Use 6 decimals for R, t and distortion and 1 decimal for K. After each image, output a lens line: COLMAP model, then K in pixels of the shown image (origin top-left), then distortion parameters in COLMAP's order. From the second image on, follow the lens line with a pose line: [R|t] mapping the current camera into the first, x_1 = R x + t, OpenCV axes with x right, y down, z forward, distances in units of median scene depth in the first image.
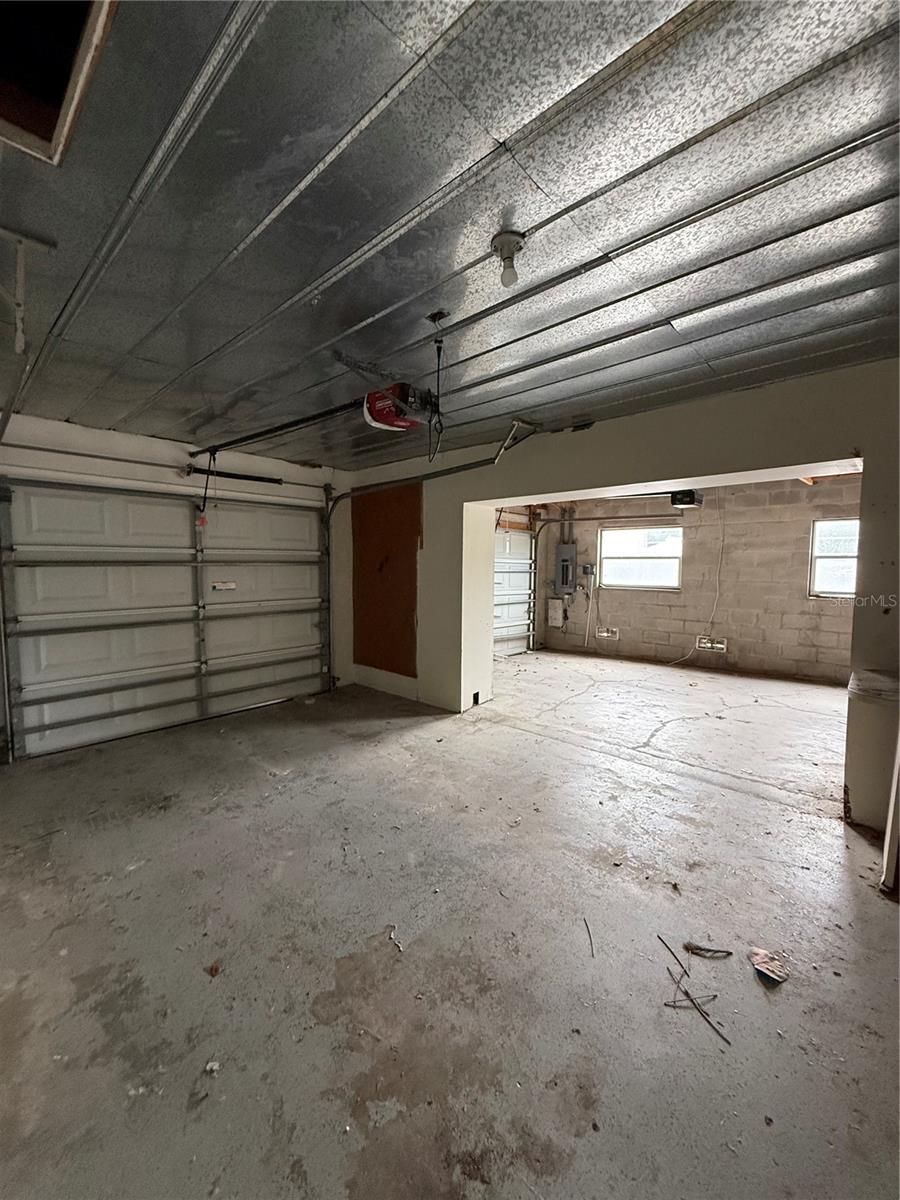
lens RADIAL K [[479.5, 0, 450.3], [0, 479.5, 597.1], [0, 0, 1]] dist [-0.000661, -0.000287]
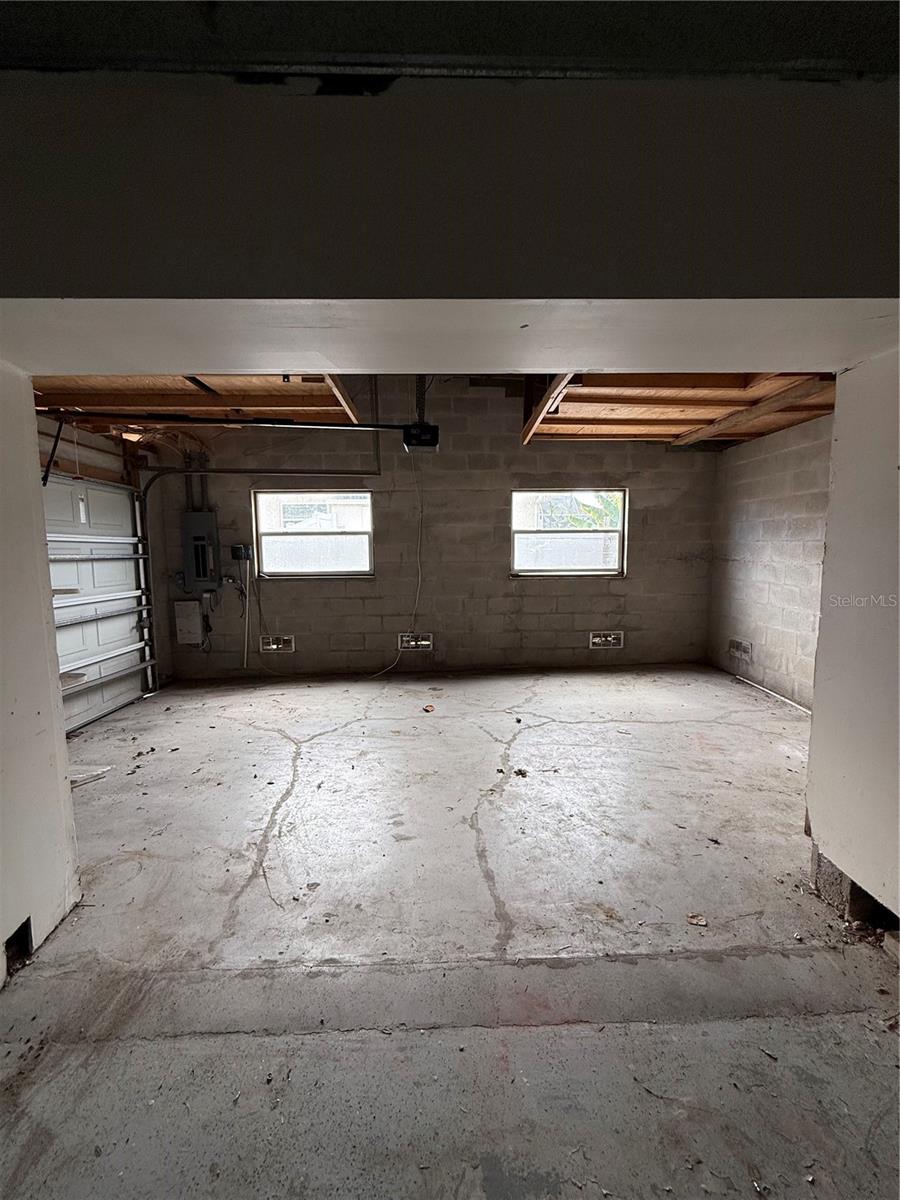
lens RADIAL K [[479.5, 0, 450.3], [0, 479.5, 597.1], [0, 0, 1]] dist [-0.000661, -0.000287]
pose [[0.715386, -0.086865, 0.693309, 0.043039], [0.061643, 0.996220, 0.061212, -0.022629], [-0.696005, -0.001053, 0.718036, 0.409762]]
